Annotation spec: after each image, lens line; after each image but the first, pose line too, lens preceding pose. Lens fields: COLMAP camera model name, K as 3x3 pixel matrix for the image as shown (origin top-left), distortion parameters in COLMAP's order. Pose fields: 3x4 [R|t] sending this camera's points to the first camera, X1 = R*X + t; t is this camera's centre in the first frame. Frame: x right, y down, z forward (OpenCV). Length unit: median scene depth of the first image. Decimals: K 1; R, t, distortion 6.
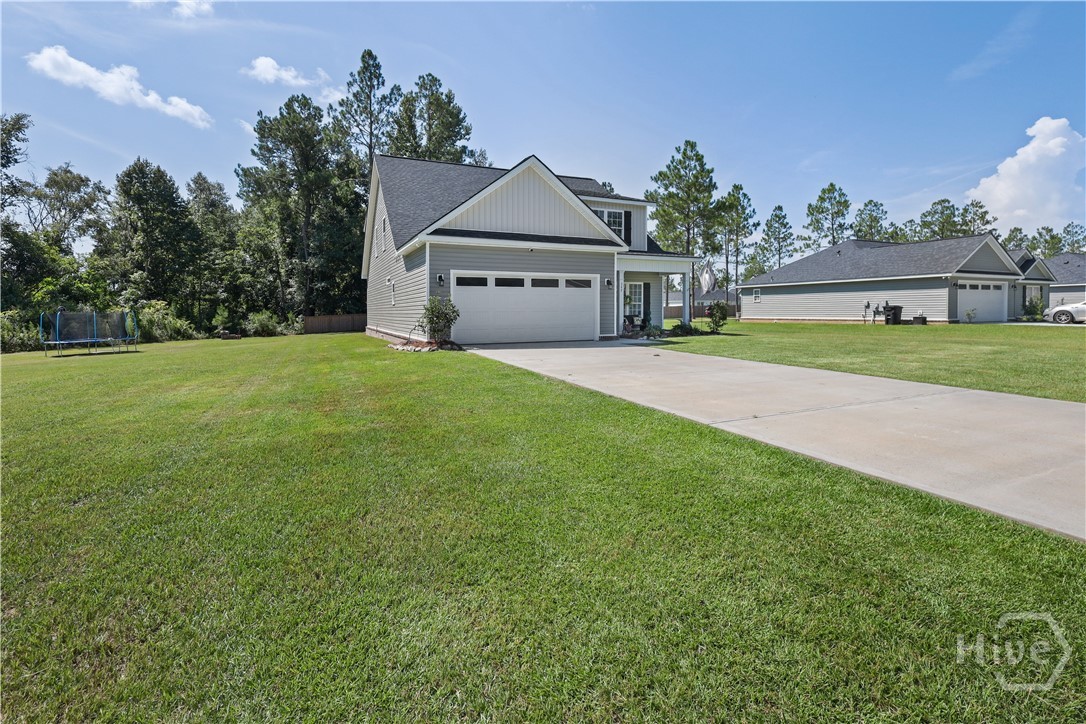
lens RADIAL K [[538.2, 0, 583.3], [0, 538.2, 310.6], [0, 0, 1]] dist [0.000360, 0.000010]
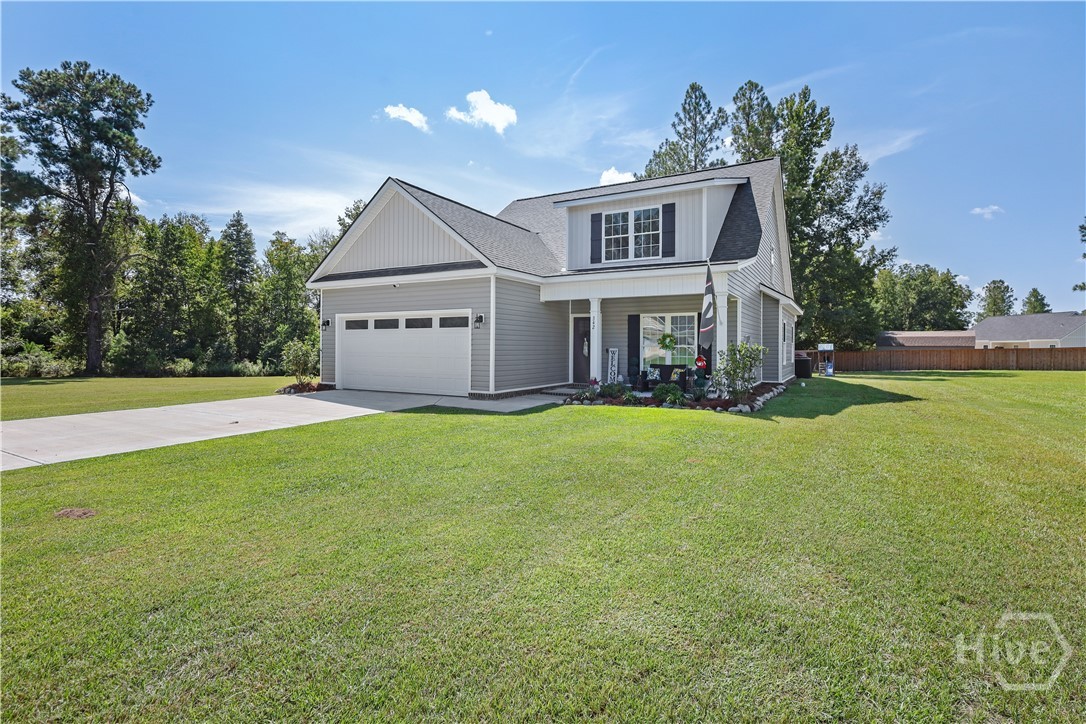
lens RADIAL K [[523.7, 0, 563.7], [0, 523.7, 346.3], [0, 0, 1]] dist [0.002219, 0.000092]
pose [[0.543760, 0.009443, -0.839188, 0.303349], [-0.007750, 0.999951, 0.006230, -0.009176], [0.839205, 0.003116, 0.543806, 0.308947]]
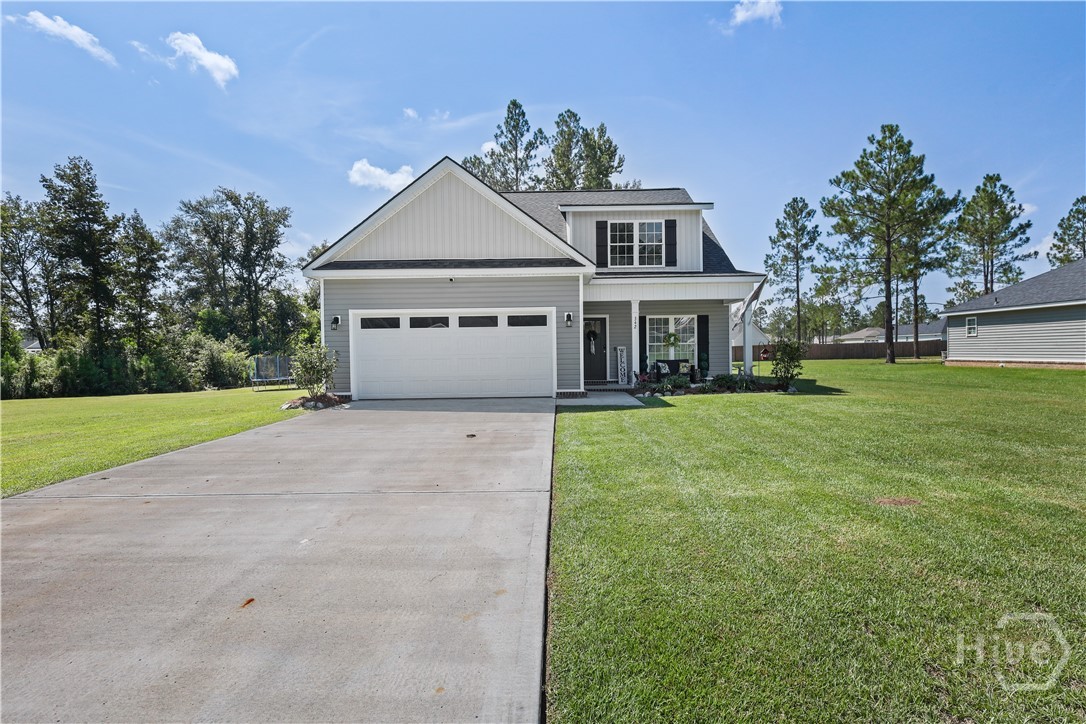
lens RADIAL K [[523.7, 0, 563.7], [0, 523.7, 346.3], [0, 0, 1]] dist [0.002219, 0.000092]
pose [[0.887772, -0.010974, -0.460152, 0.157841], [0.009797, 0.999940, -0.004946, -0.004483], [0.460179, -0.000118, 0.887826, 0.162104]]
